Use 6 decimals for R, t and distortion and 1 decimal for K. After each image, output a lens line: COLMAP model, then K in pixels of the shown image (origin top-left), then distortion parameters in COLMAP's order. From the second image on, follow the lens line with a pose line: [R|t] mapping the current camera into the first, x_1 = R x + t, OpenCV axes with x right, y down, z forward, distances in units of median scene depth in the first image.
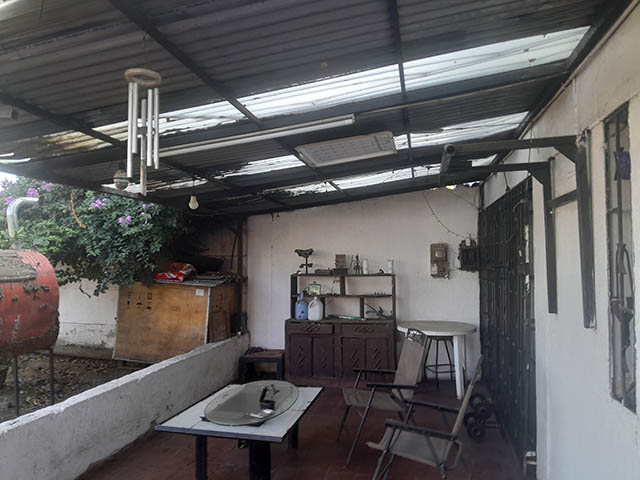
lens RADIAL K [[495.3, 0, 318.9], [0, 495.3, 238.1], [0, 0, 1]] dist [0.058471, -0.120537]
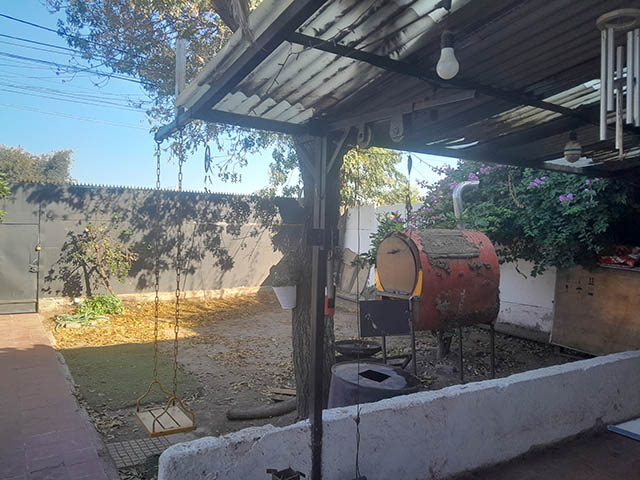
lens RADIAL K [[508.0, 0, 319.3], [0, 508.0, 237.2], [0, 0, 1]] dist [-0.011053, -0.010374]
pose [[0.690952, 0.013855, -0.722768, -0.018201], [0.011082, 0.999496, 0.029754, 0.003396], [0.722816, -0.028569, 0.690450, 0.006383]]
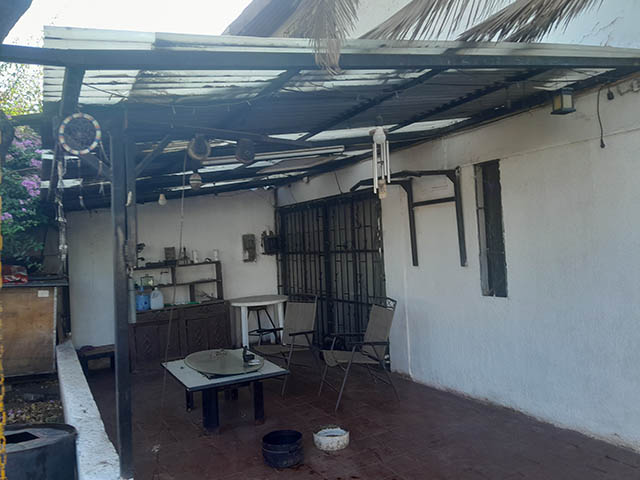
lens RADIAL K [[495.3, 0, 318.9], [0, 495.3, 238.1], [0, 0, 1]] dist [0.058471, -0.120537]
pose [[0.757239, -0.035550, 0.652170, -0.483185], [0.032674, 0.999329, 0.016536, 0.005921], [-0.652320, 0.008787, 0.757892, -0.057953]]
